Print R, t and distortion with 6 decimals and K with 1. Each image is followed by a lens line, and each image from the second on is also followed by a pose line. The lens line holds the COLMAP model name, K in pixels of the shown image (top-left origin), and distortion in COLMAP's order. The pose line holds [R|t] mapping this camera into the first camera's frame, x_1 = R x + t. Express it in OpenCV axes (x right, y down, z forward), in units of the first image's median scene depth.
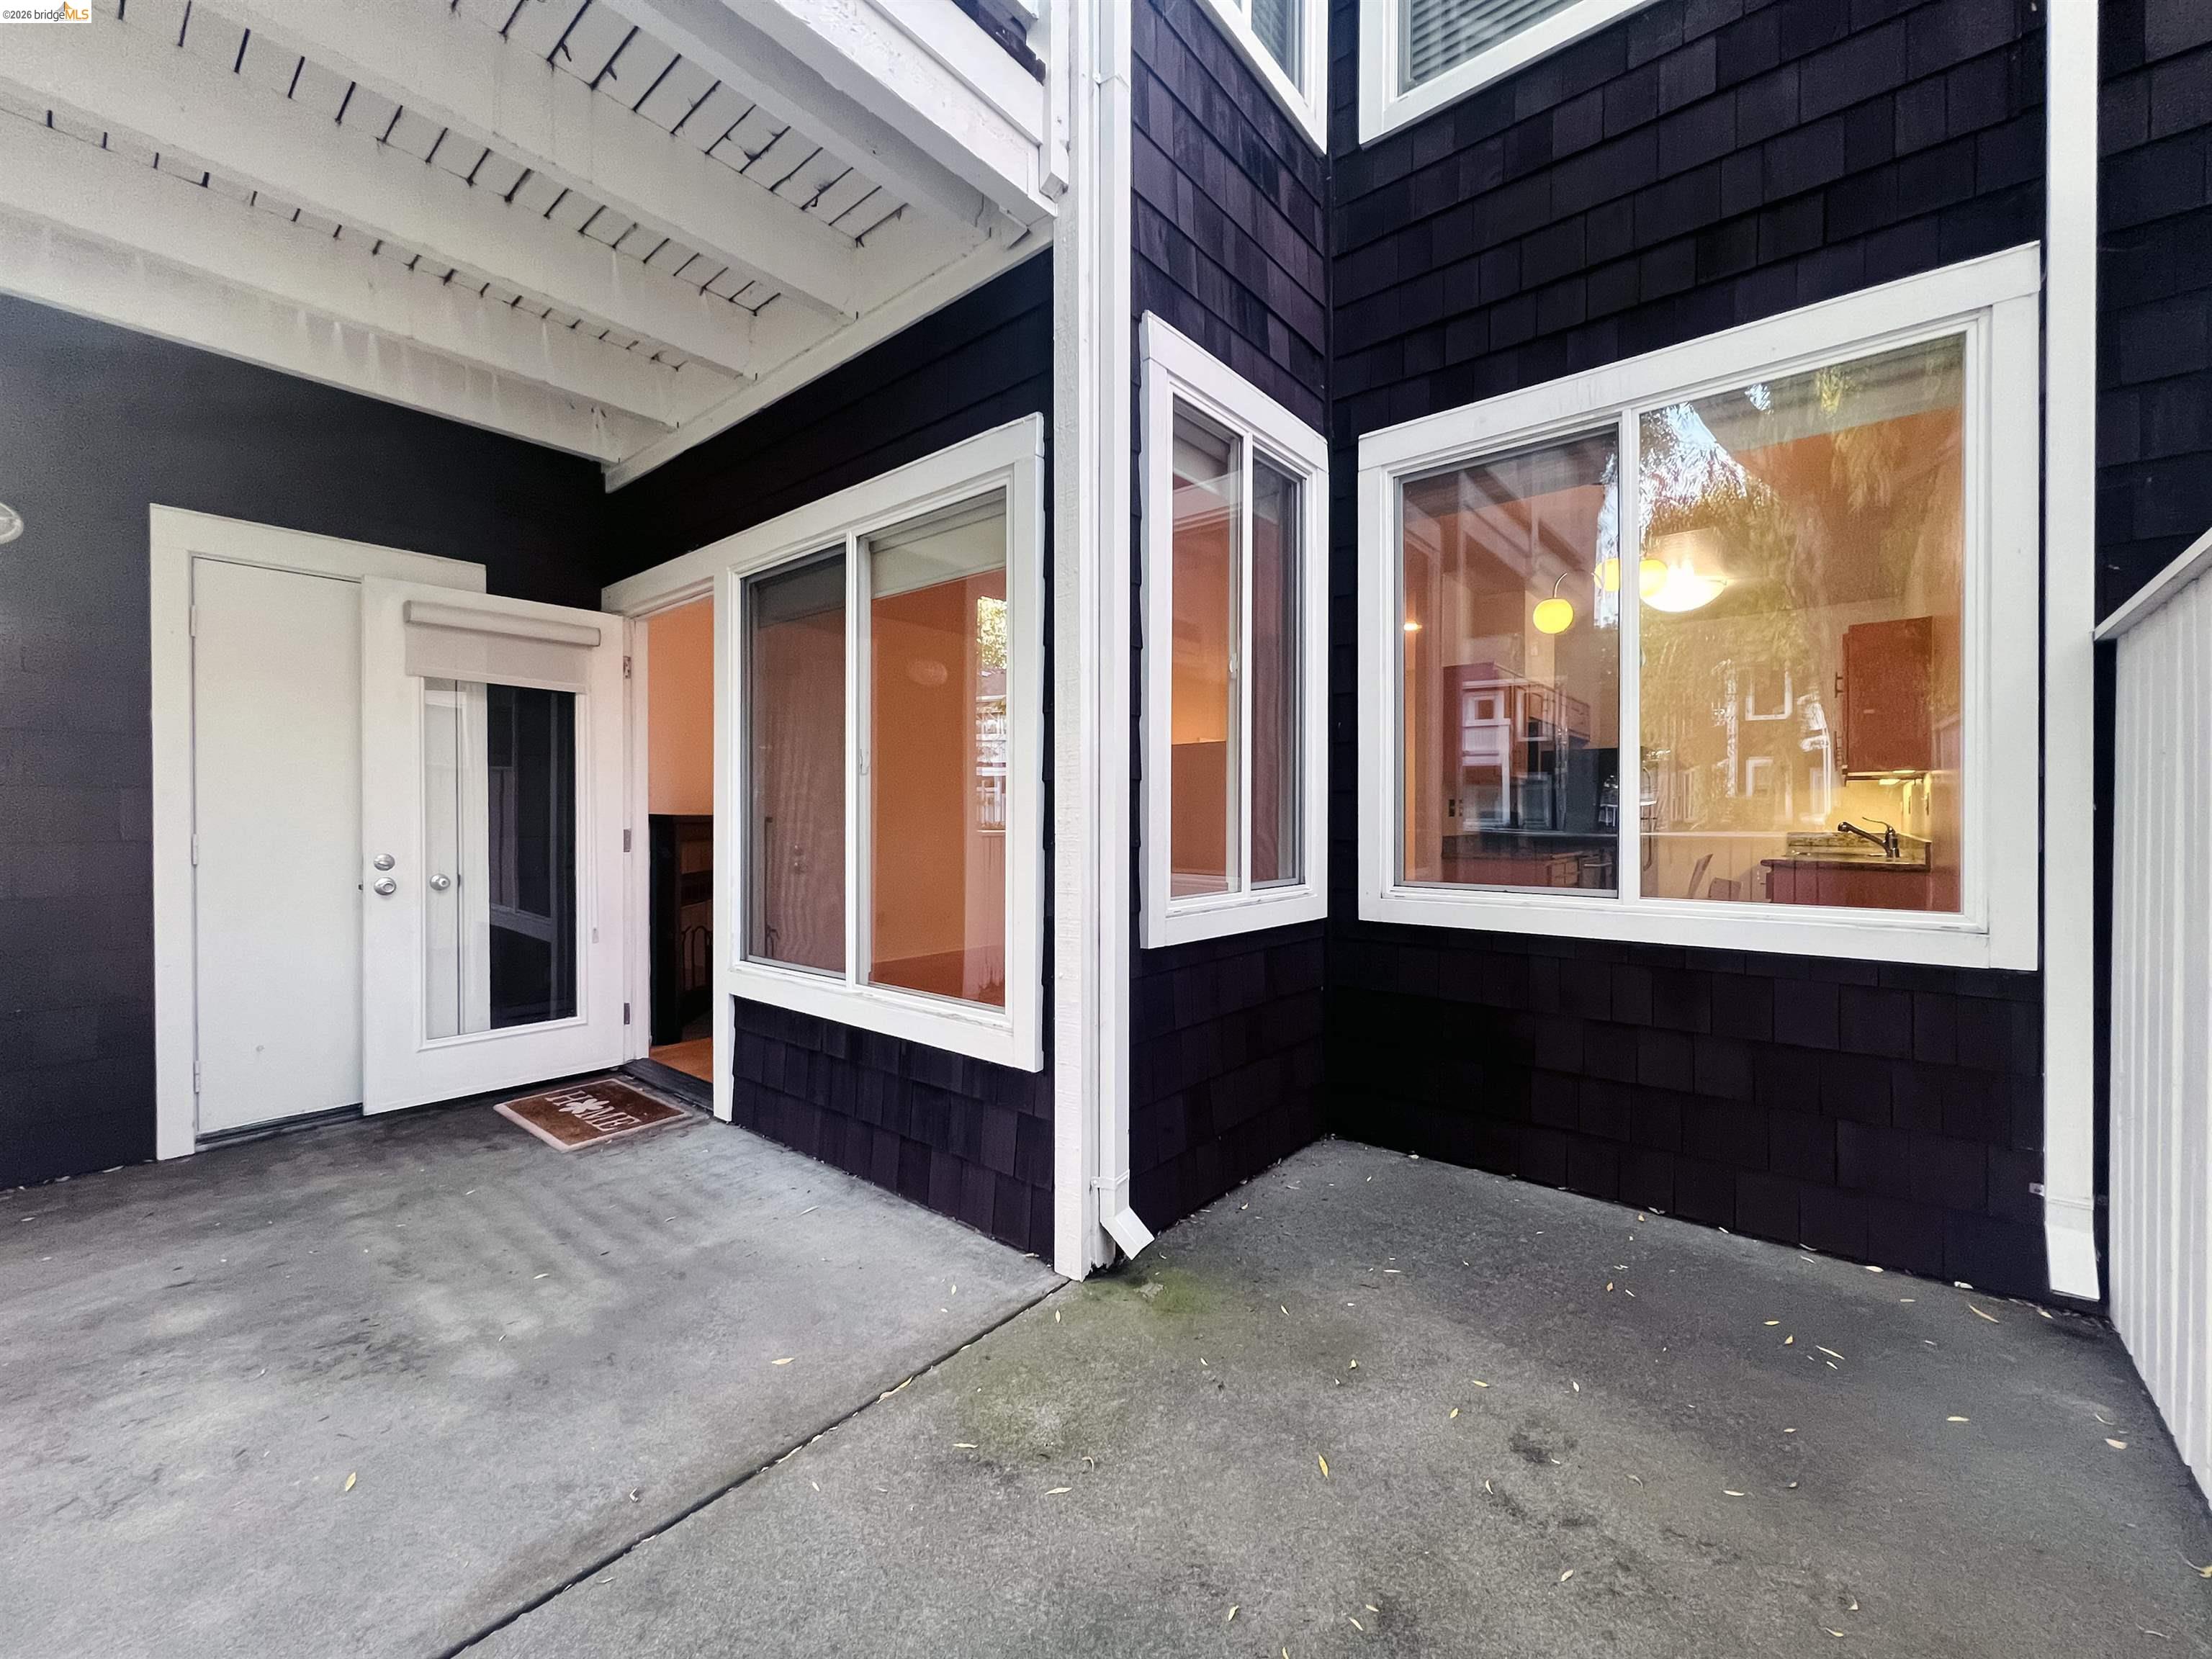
lens RADIAL K [[894.3, 0, 1139.5], [0, 894.3, 839.2], [0, 0, 1]] dist [0.000319, 0.000075]
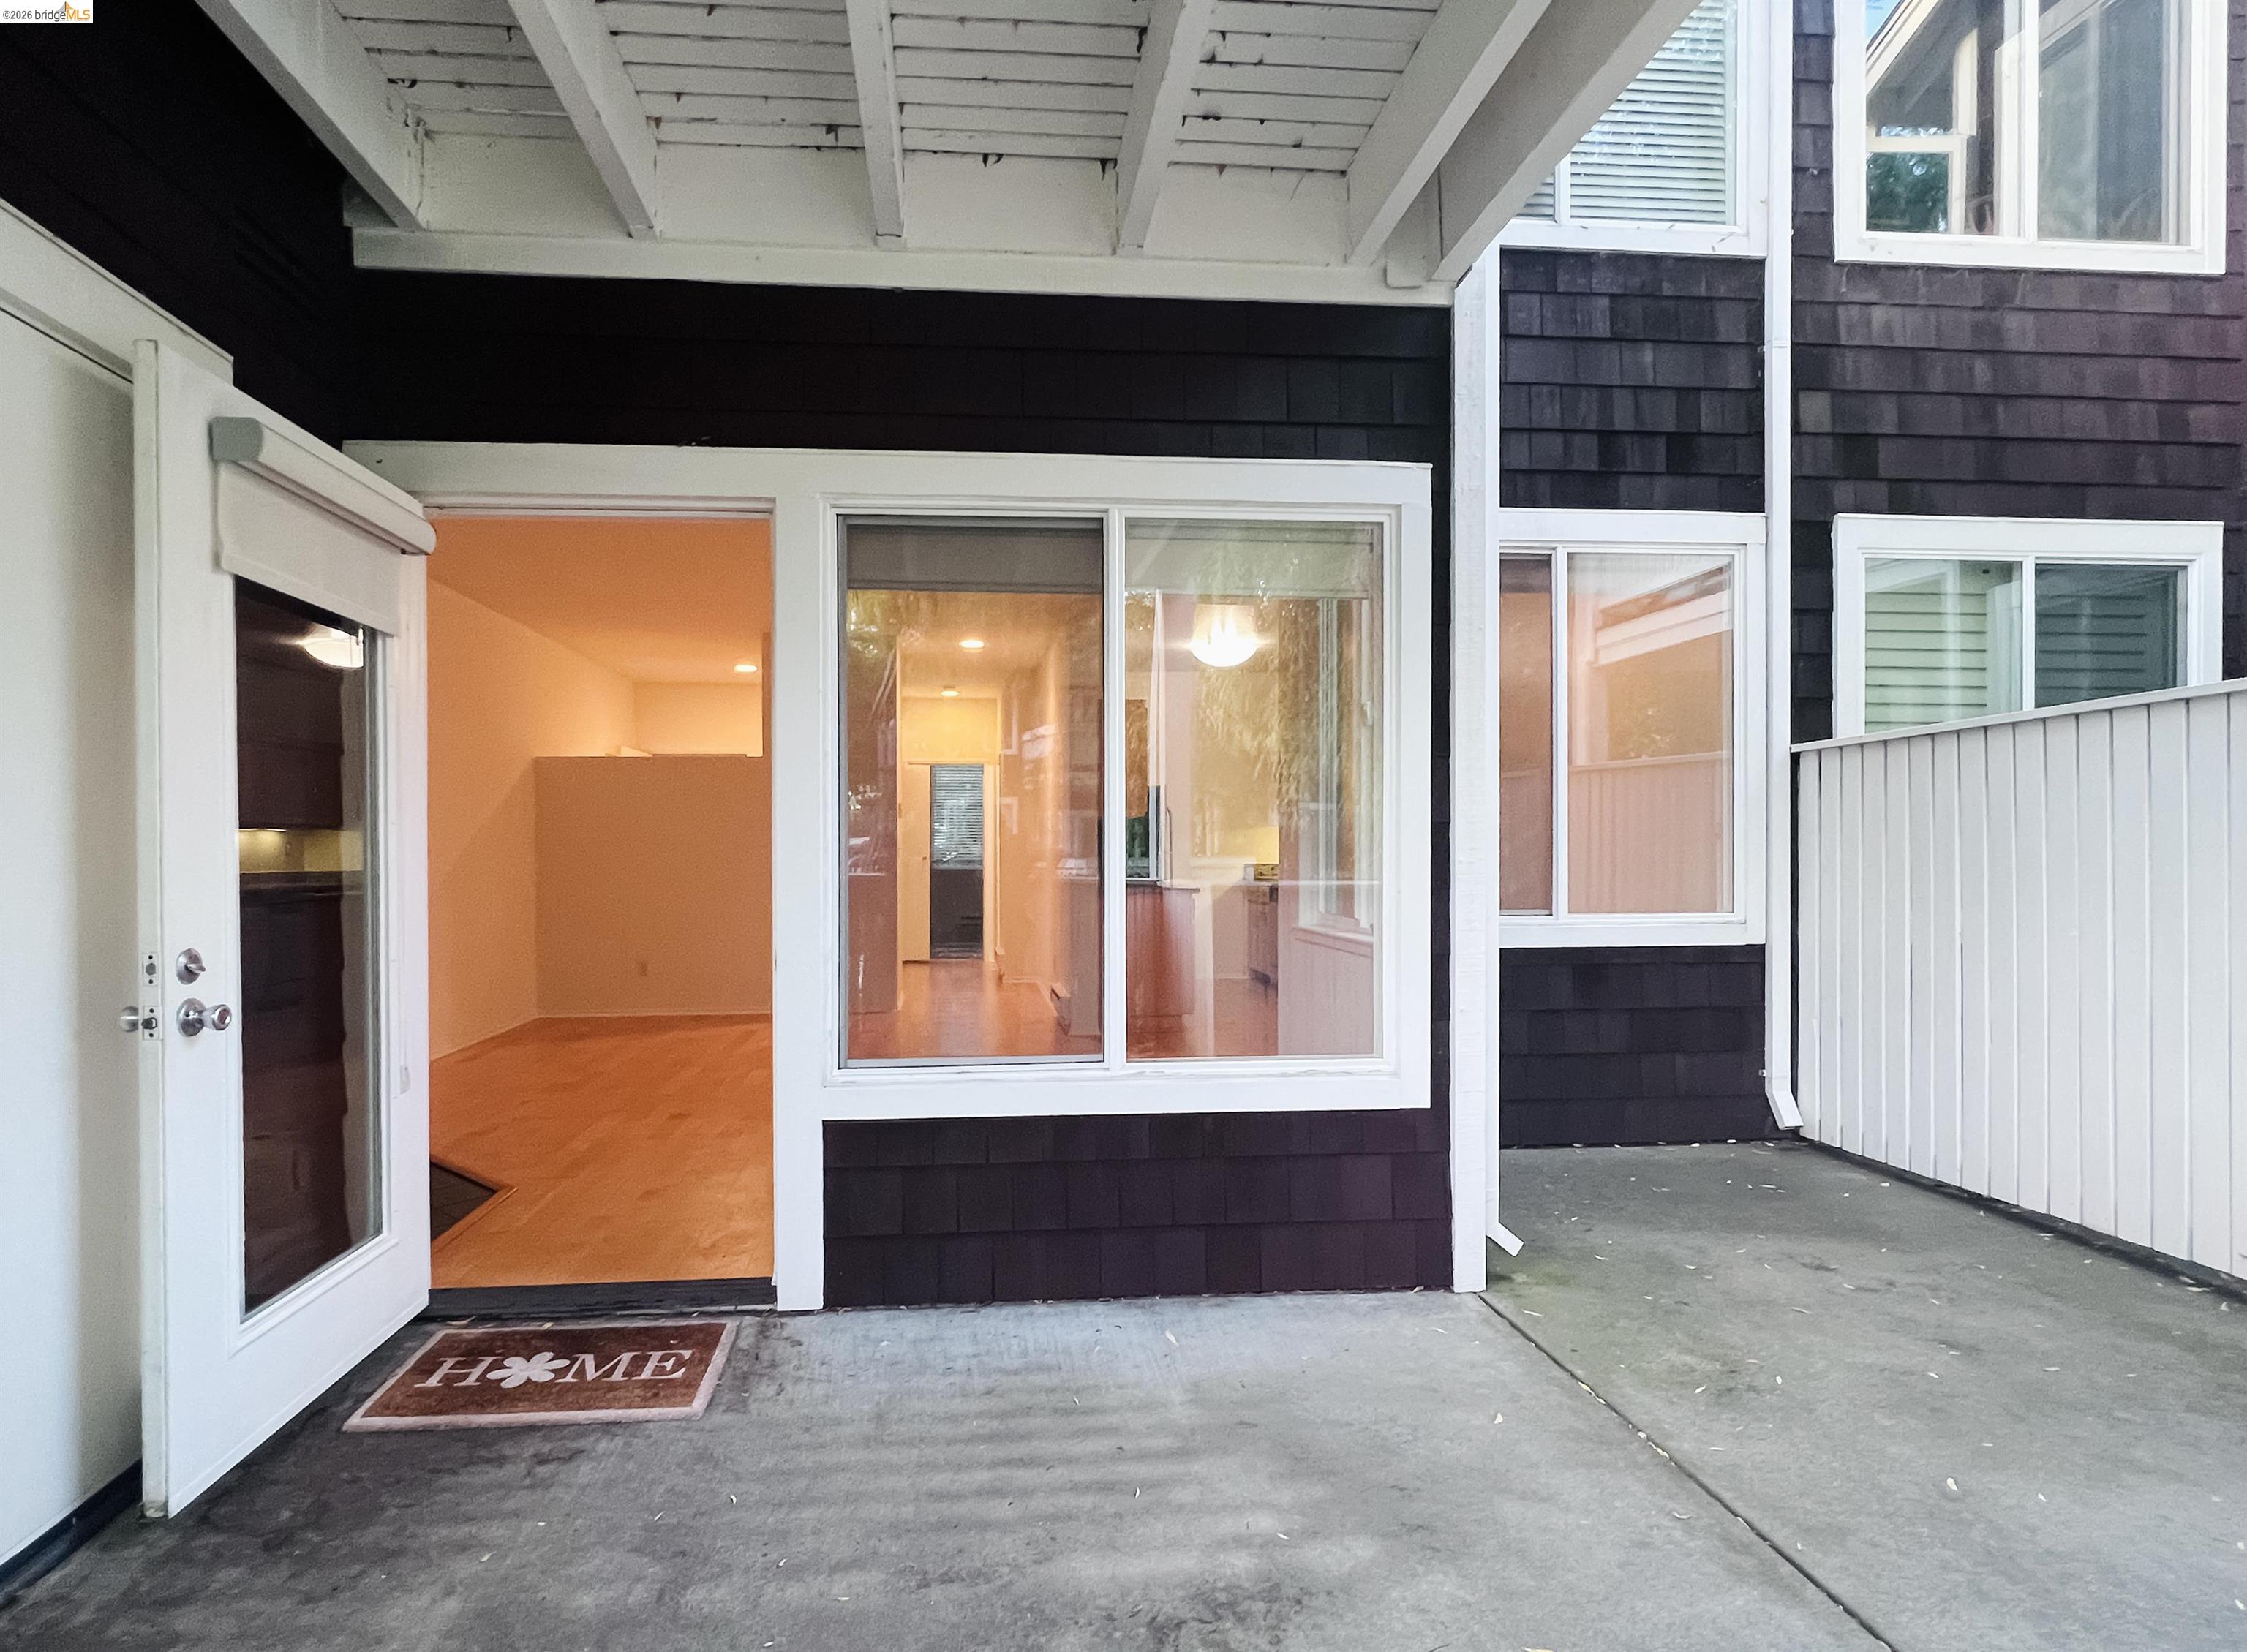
lens RADIAL K [[1086.4, 0, 1122.8], [0, 1086.4, 874.9], [0, 0, 1]] dist [-0.001090, 0.000646]
pose [[0.716089, -0.019777, 0.697729, -1.106356], [0.019464, 0.999776, 0.008363, -0.020281], [-0.697738, 0.007592, 0.716313, 0.317050]]
